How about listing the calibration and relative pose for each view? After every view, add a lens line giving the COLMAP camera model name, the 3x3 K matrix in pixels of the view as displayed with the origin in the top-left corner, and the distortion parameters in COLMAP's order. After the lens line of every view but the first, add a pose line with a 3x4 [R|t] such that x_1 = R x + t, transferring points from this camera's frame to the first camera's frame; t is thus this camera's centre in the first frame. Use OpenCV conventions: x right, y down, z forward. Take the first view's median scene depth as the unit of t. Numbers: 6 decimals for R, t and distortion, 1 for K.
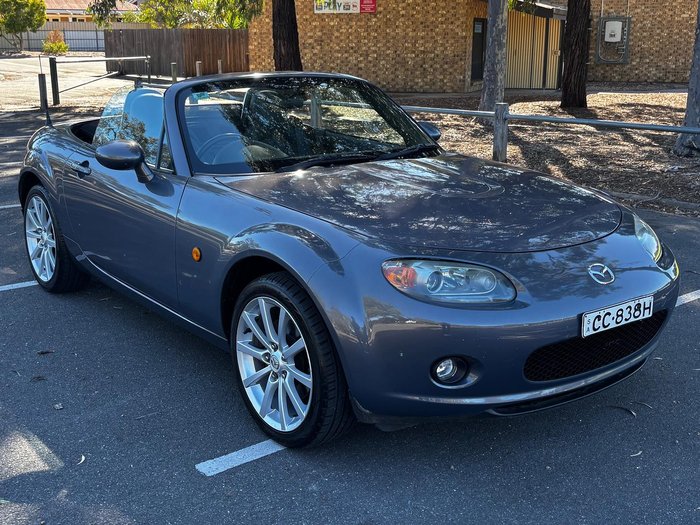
lens RADIAL K [[793.6, 0, 364.1], [0, 793.6, 261.6], [0, 0, 1]] dist [0.010978, 0.029084]
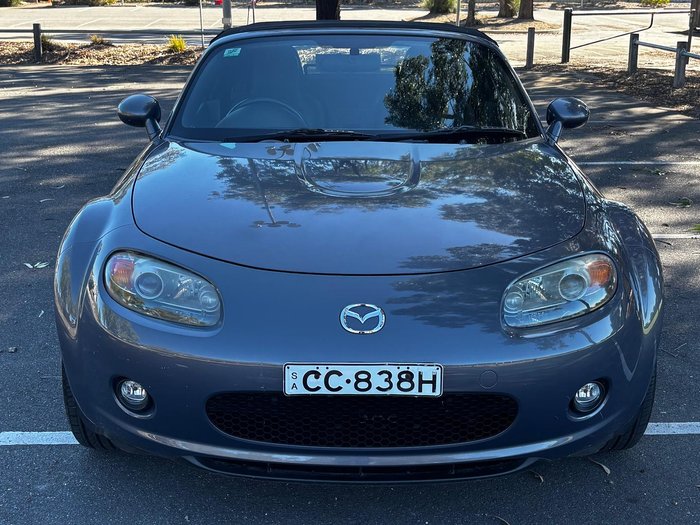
lens RADIAL K [[973.3, 0, 350.0], [0, 973.3, 262.5], [0, 0, 1]] dist [-0.004703, -0.031190]
pose [[0.795891, 0.155456, -0.585142, 0.691018], [-0.152913, 0.986754, 0.054166, -0.069446], [0.585811, 0.046365, 0.809120, 0.246563]]
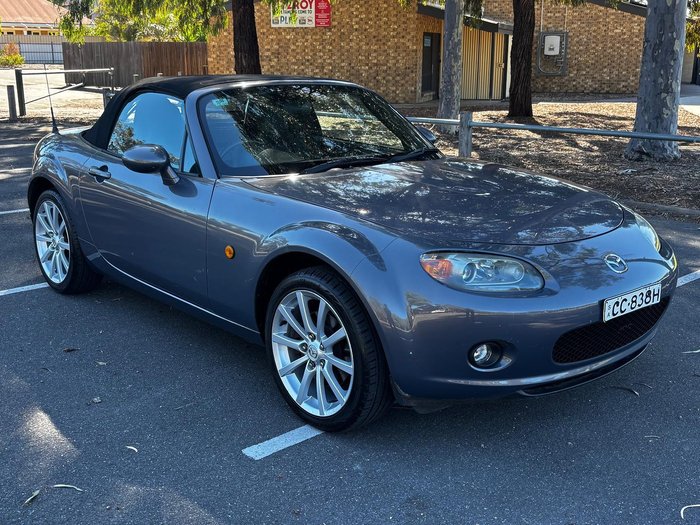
lens RADIAL K [[756.1, 0, 360.7], [0, 756.1, 266.7], [0, 0, 1]] dist [0.020870, -0.001725]
pose [[0.998293, -0.014997, 0.056449, -0.094393], [0.014851, 0.999885, 0.003013, 0.009880], [-0.056487, -0.002169, 0.998401, -0.012785]]
